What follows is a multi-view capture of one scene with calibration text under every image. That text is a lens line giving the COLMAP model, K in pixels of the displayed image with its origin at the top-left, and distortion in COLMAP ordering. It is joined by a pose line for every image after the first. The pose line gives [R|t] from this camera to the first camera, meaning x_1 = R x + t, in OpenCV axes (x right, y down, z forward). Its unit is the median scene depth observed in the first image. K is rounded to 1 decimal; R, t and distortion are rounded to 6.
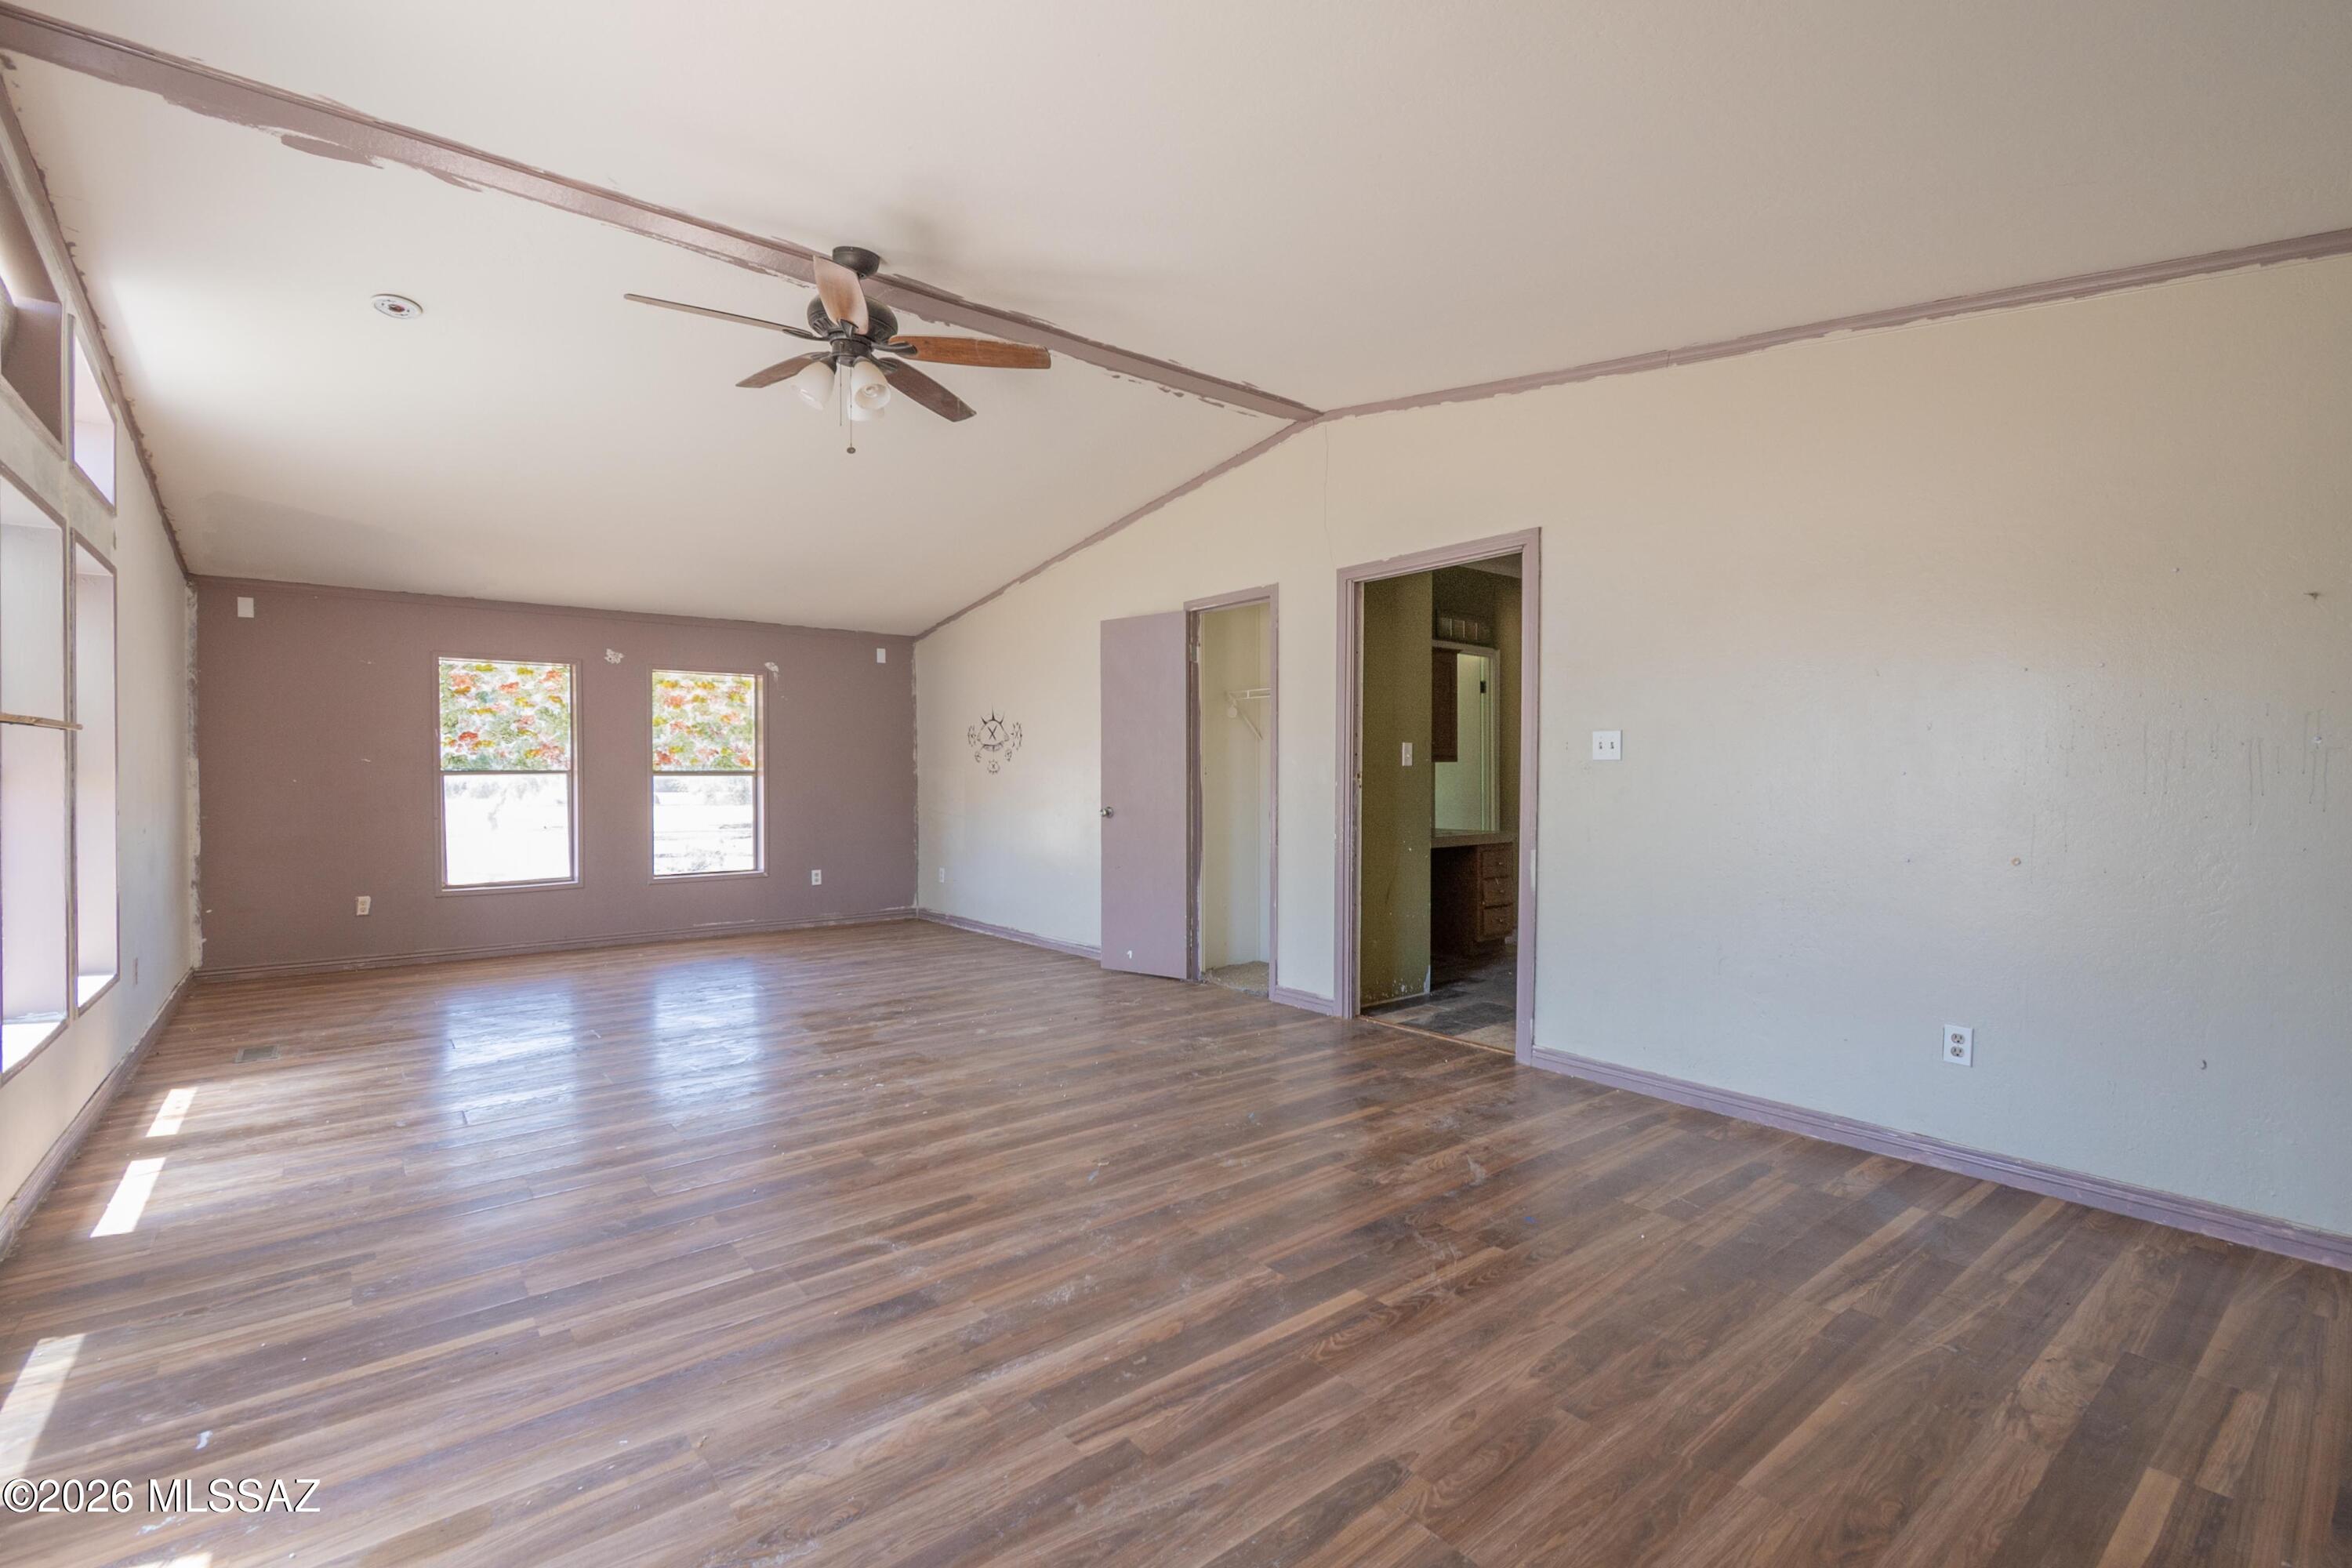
lens RADIAL K [[1047.1, 0, 1180.0], [0, 1047.1, 781.1], [0, 0, 1]] dist [0.008328, -0.004444]
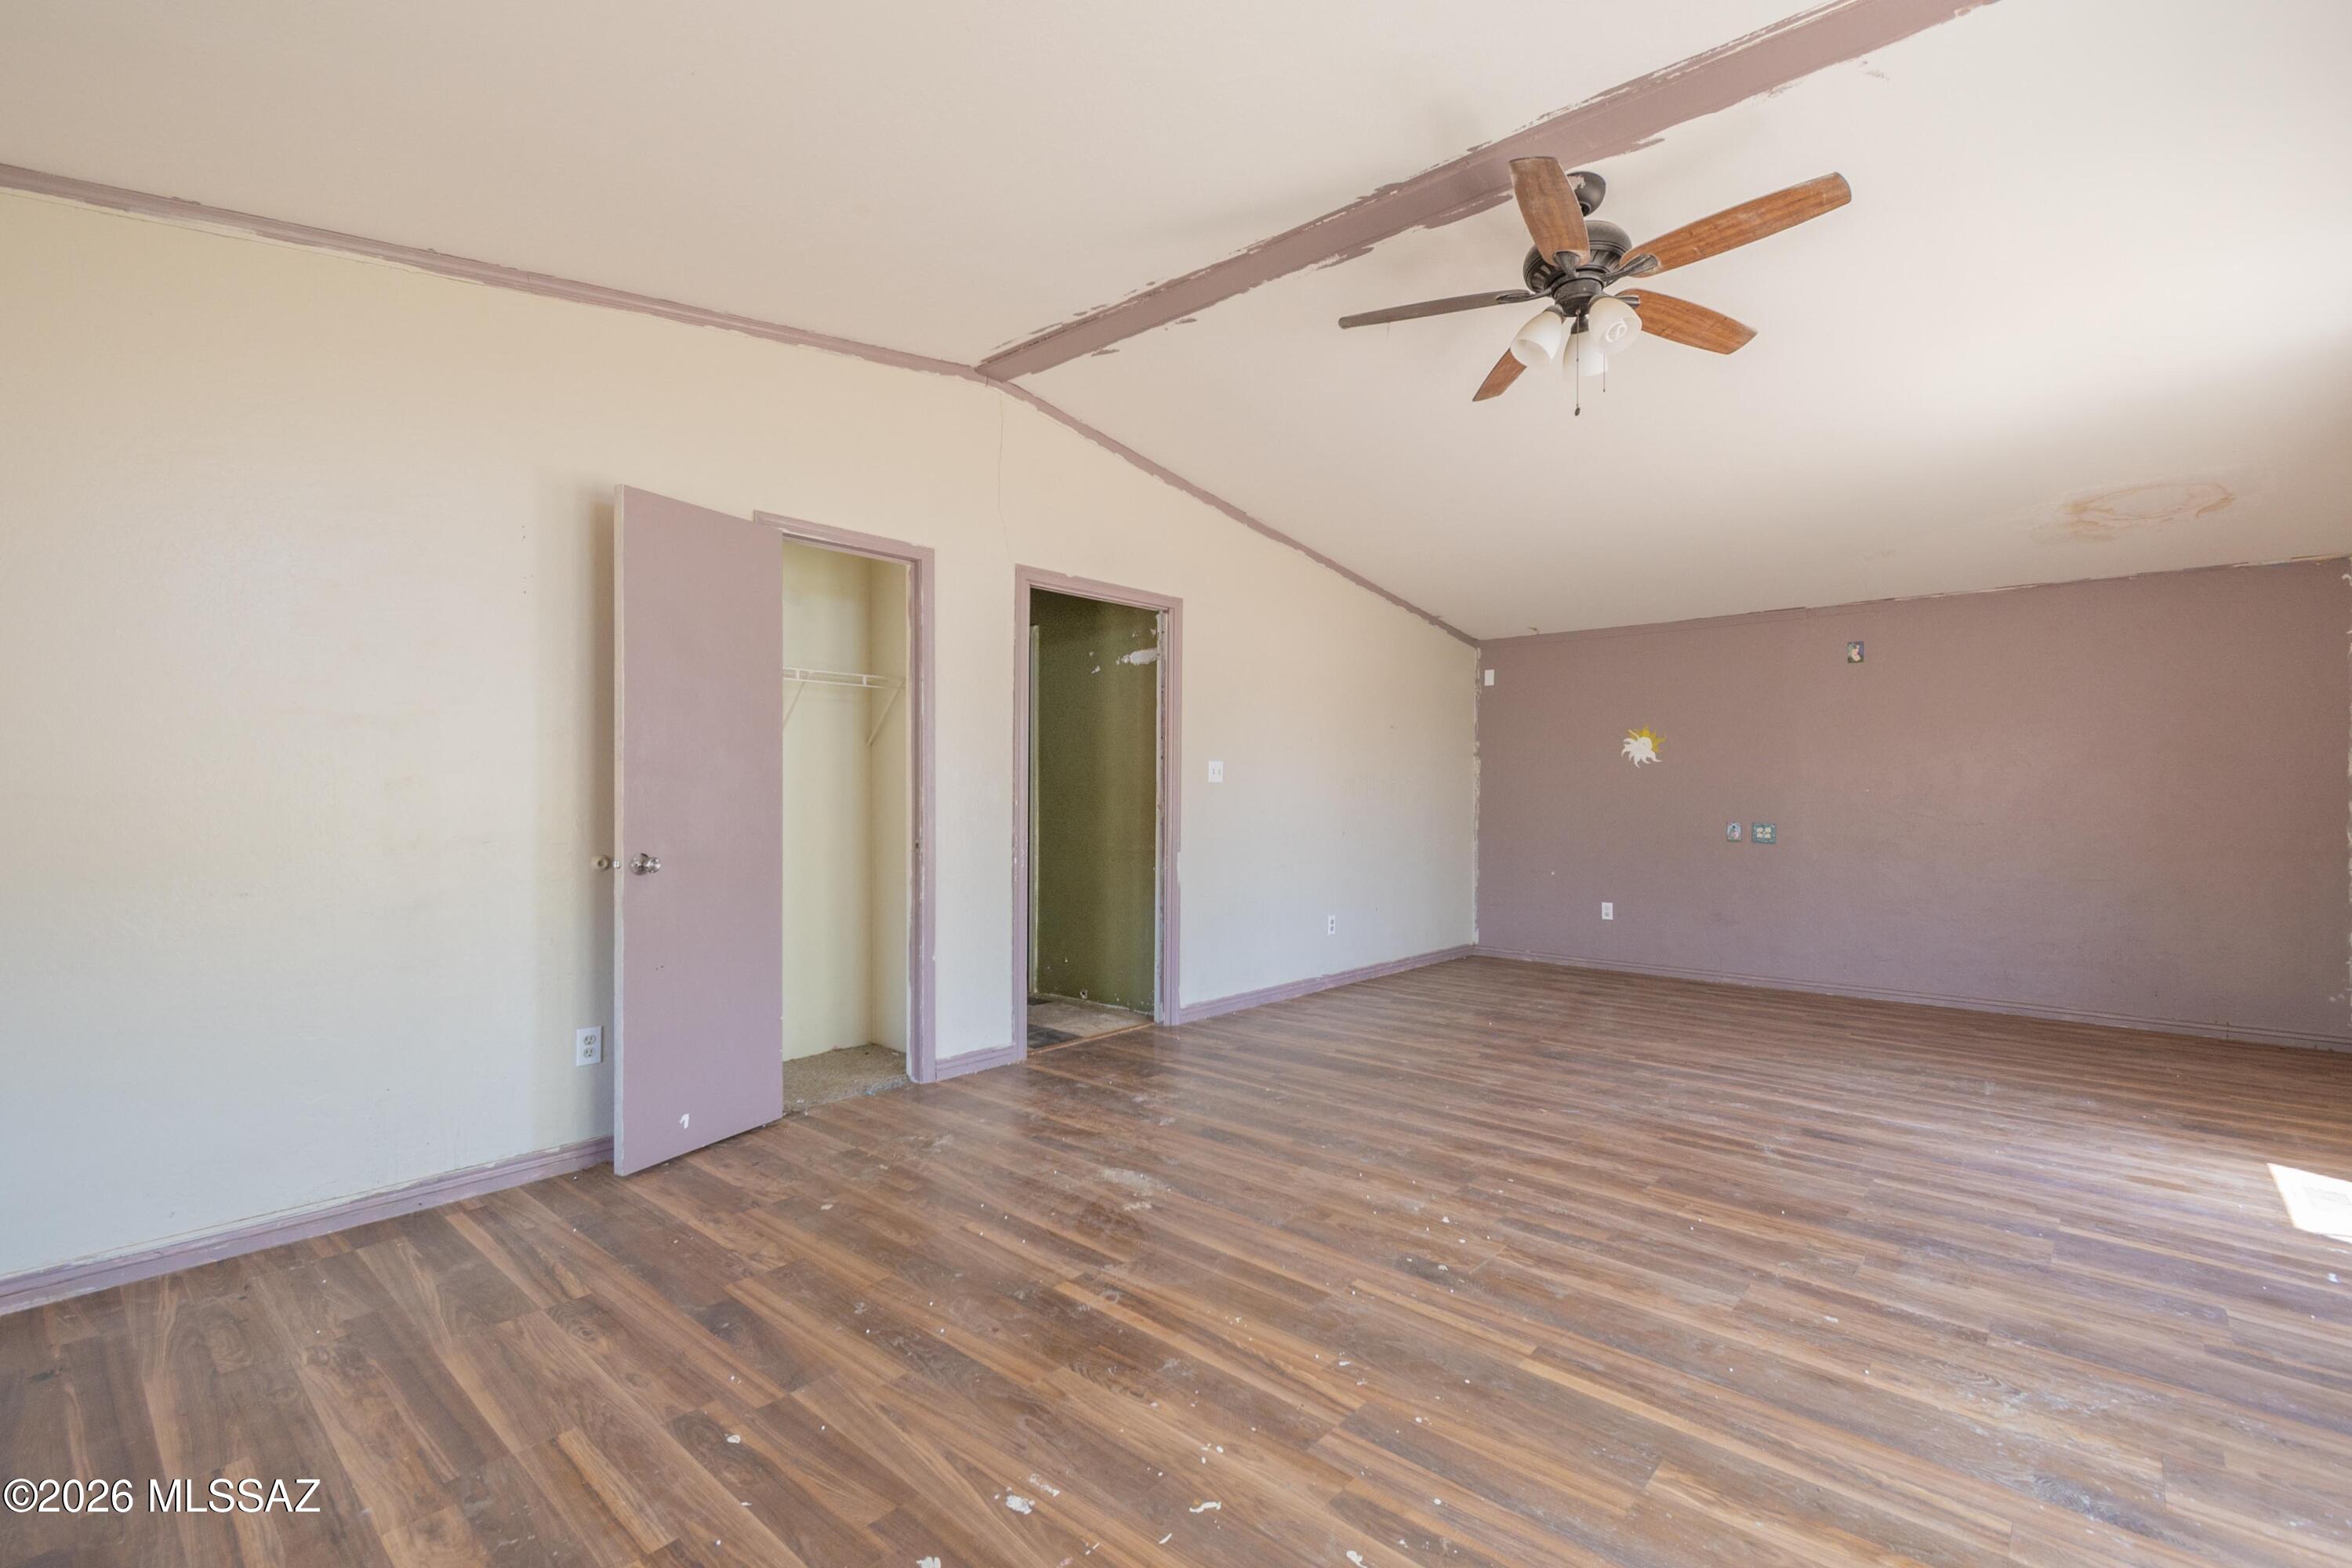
lens RADIAL K [[1047.1, 0, 1172.0], [0, 1047.1, 787.6], [0, 0, 1]] dist [0.008328, -0.004444]
pose [[-0.164677, 0.002616, 0.986344, -1.164980], [0.000333, 0.999997, -0.002597, -0.011952], [-0.986348, -0.000099, -0.164677, 1.560116]]
